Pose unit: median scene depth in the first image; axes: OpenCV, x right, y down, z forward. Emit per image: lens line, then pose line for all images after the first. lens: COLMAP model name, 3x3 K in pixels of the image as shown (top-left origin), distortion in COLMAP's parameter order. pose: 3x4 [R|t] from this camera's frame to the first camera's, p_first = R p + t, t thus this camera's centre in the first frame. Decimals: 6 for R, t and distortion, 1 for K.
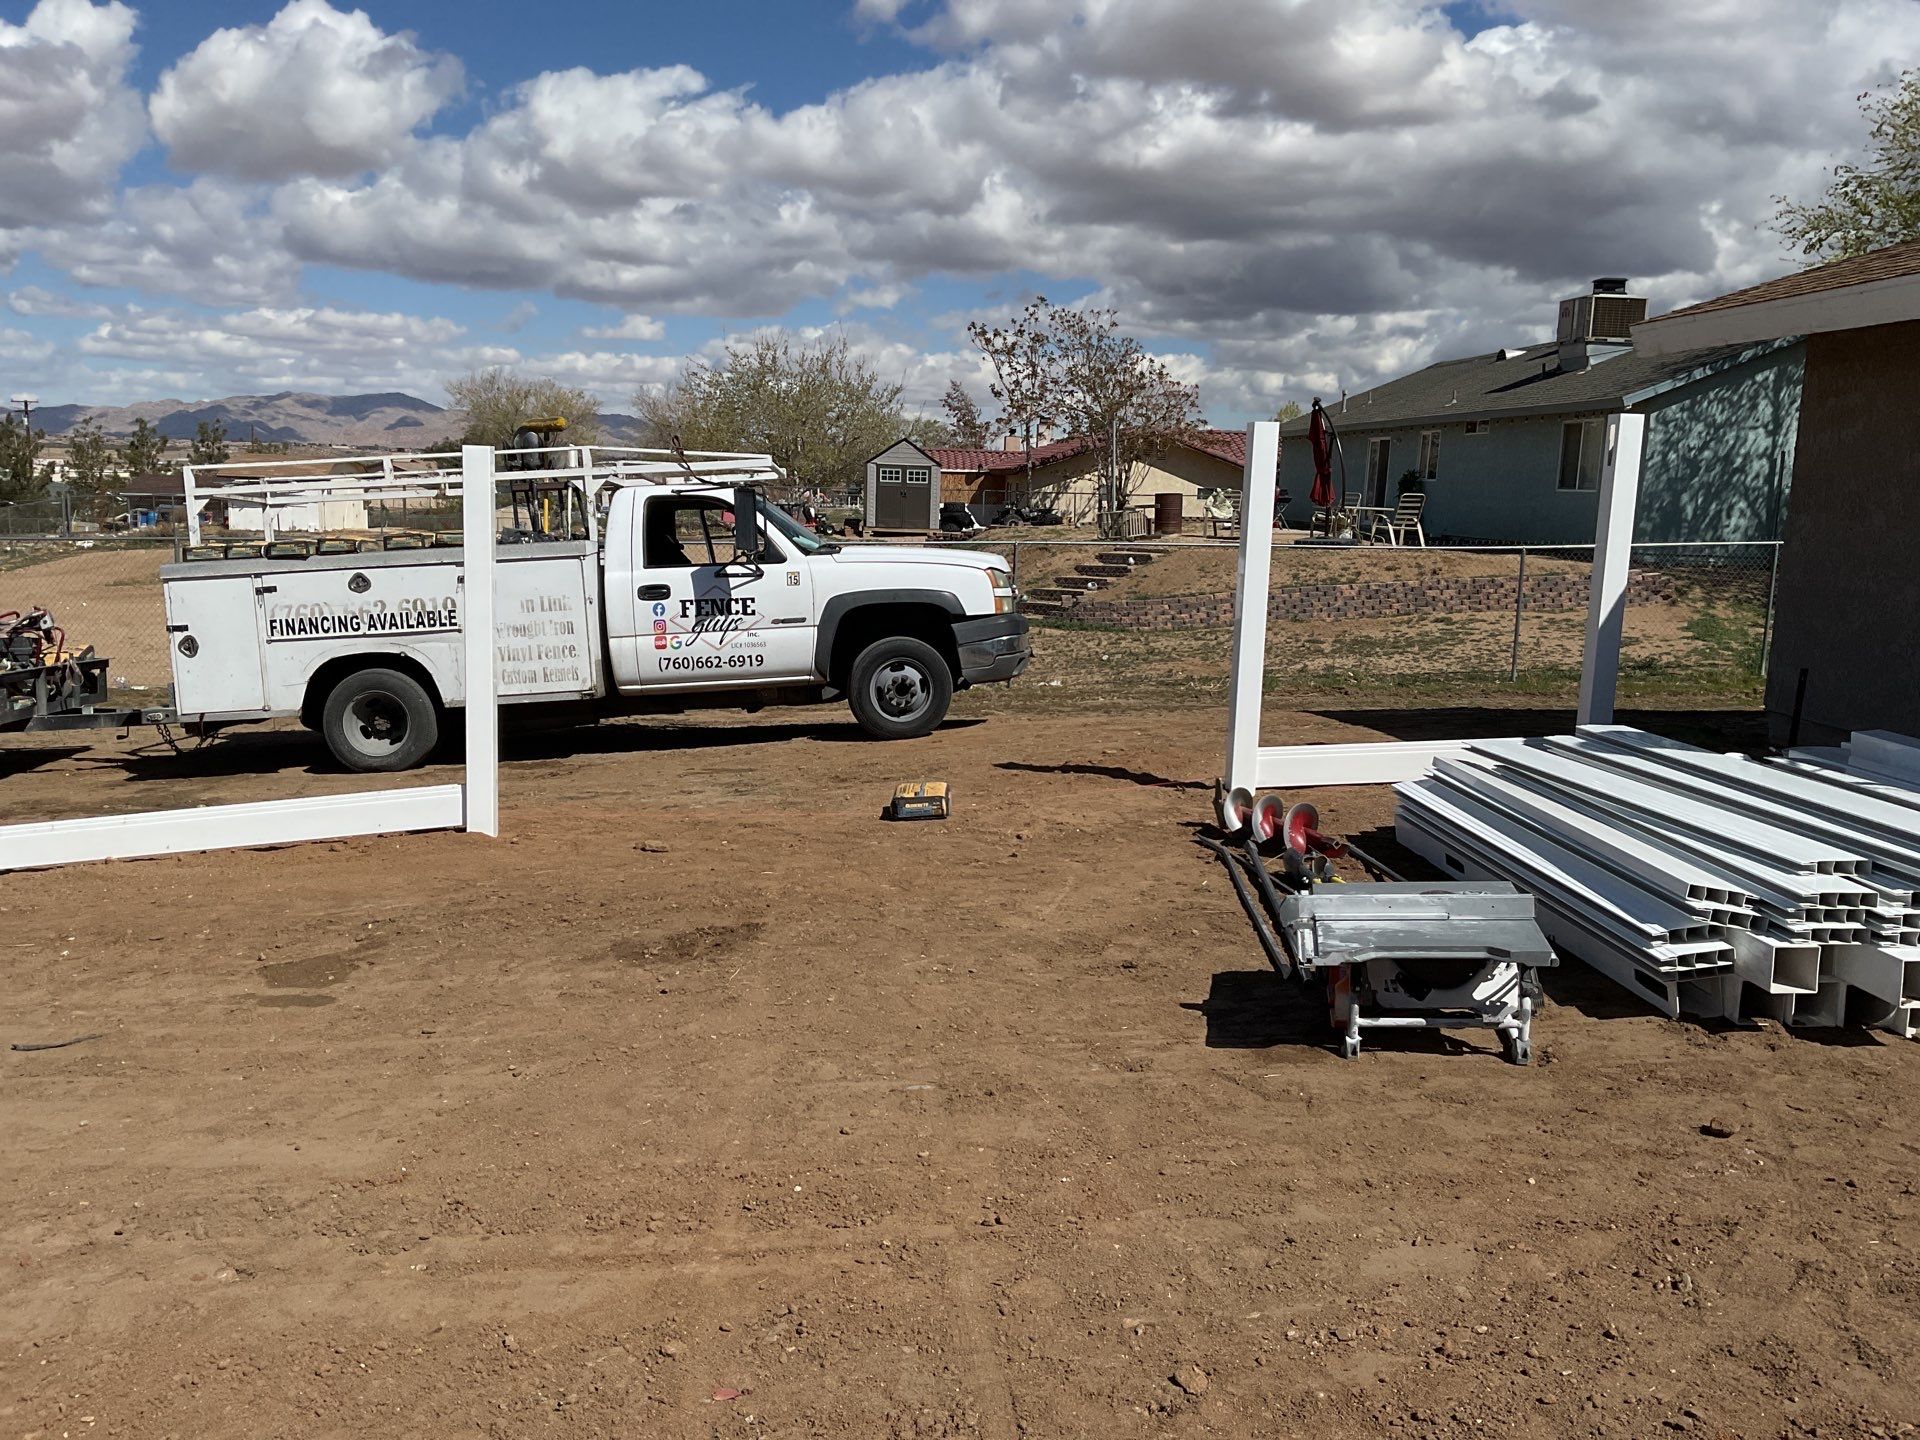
lens RADIAL K [[1591.6, 0, 960.0], [0, 1591.6, 720.0], [0, 0, 1]] dist [0.011369, 0.004328]
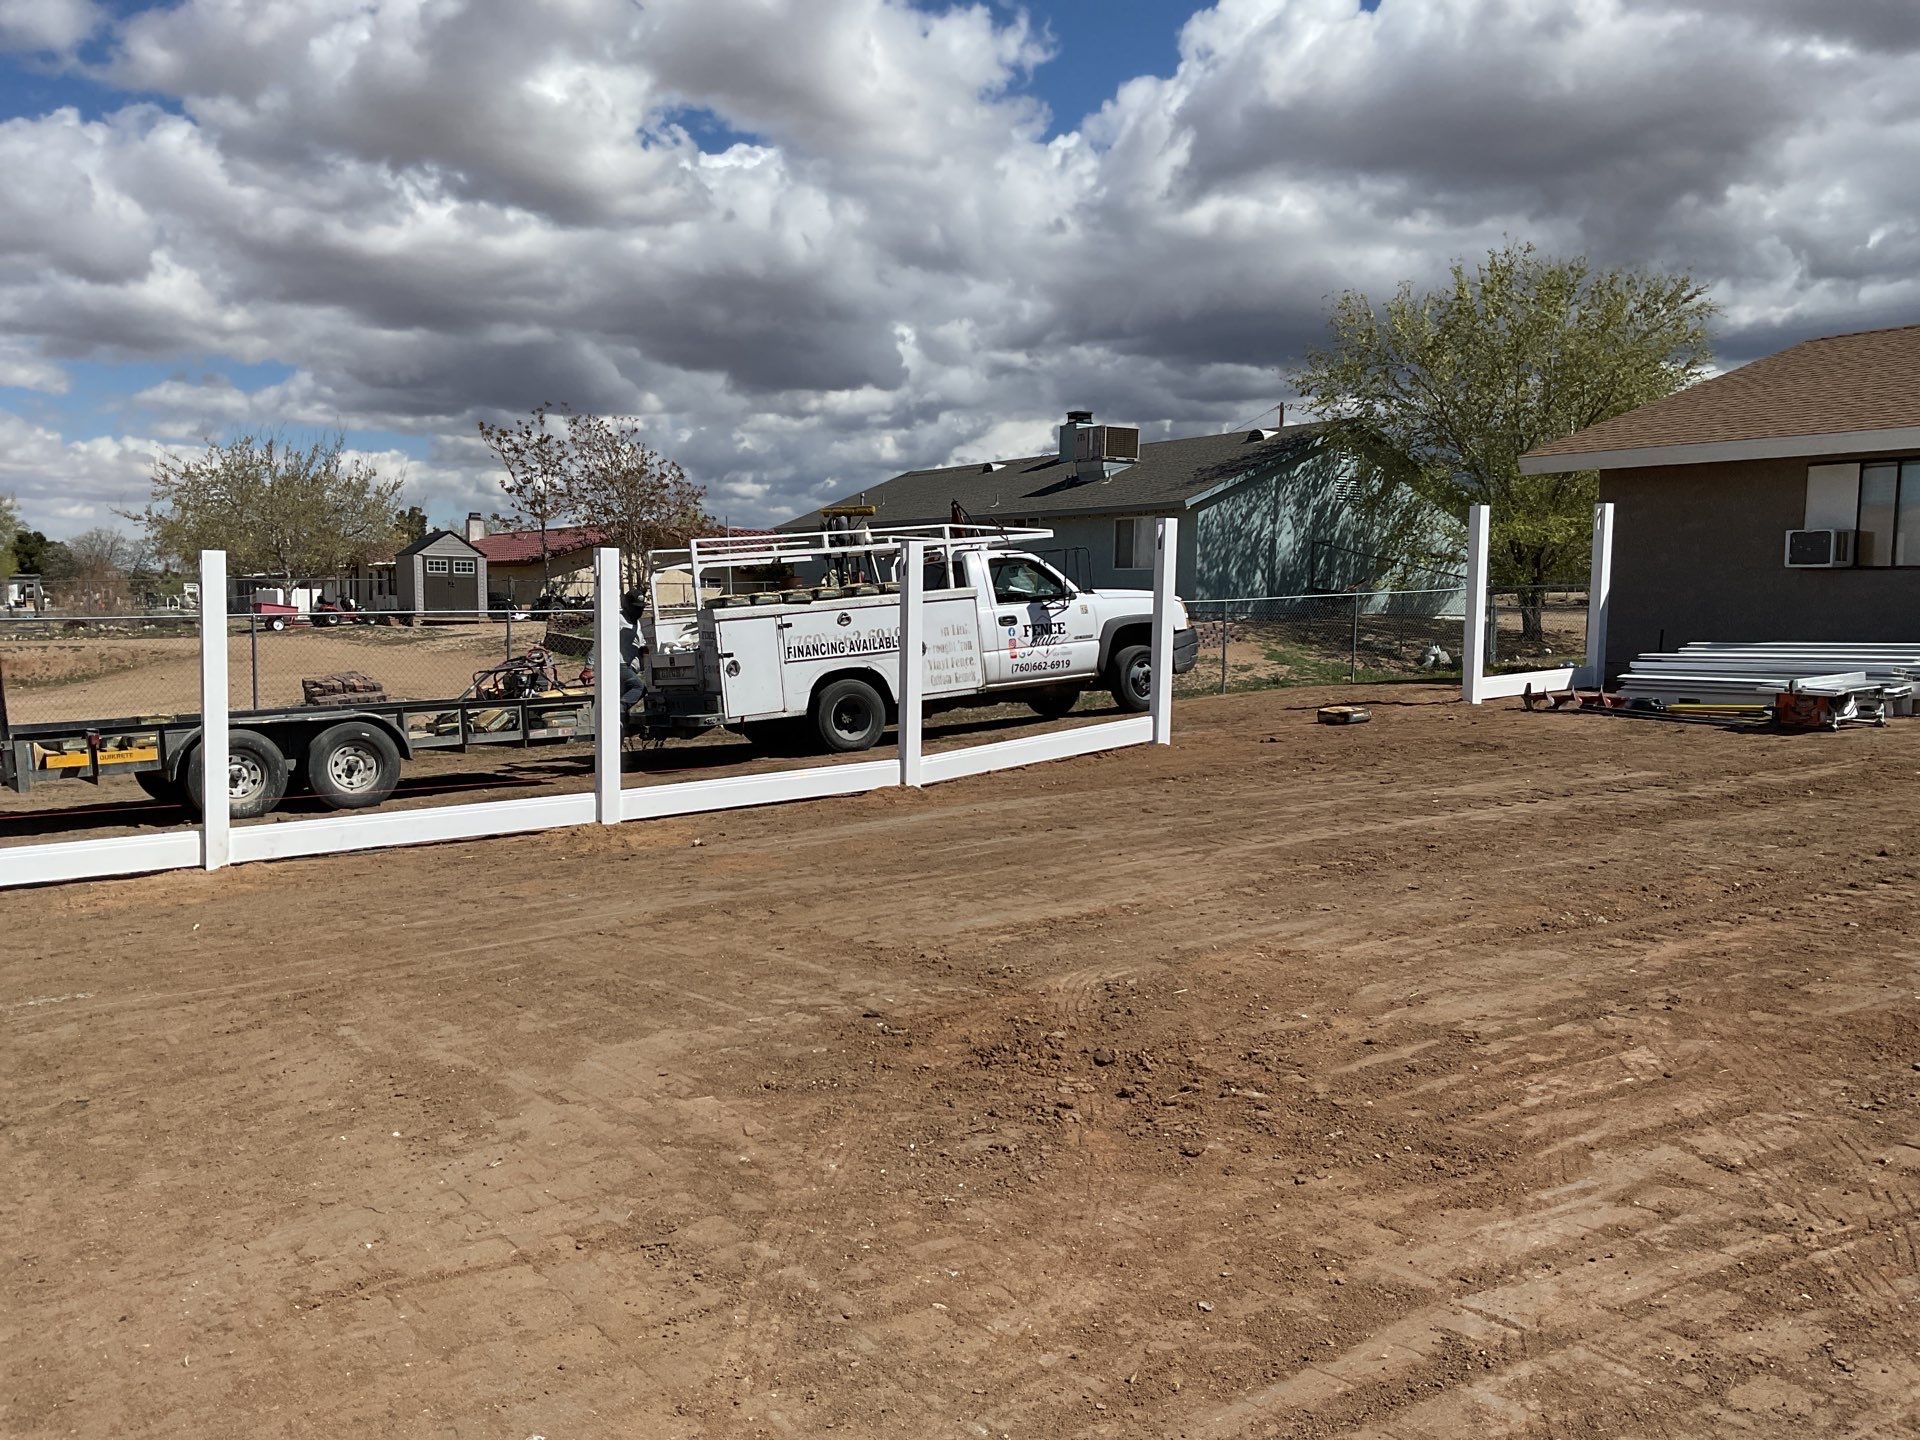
lens RADIAL K [[1514.4, 0, 960.0], [0, 1514.4, 720.0], [0, 0, 1]] dist [0.201496, 0.000788]
pose [[0.907627, -0.059121, 0.415594, -0.832150], [0.082108, 0.995912, -0.037642, 0.063066], [-0.411670, 0.068289, 0.908771, -0.274583]]
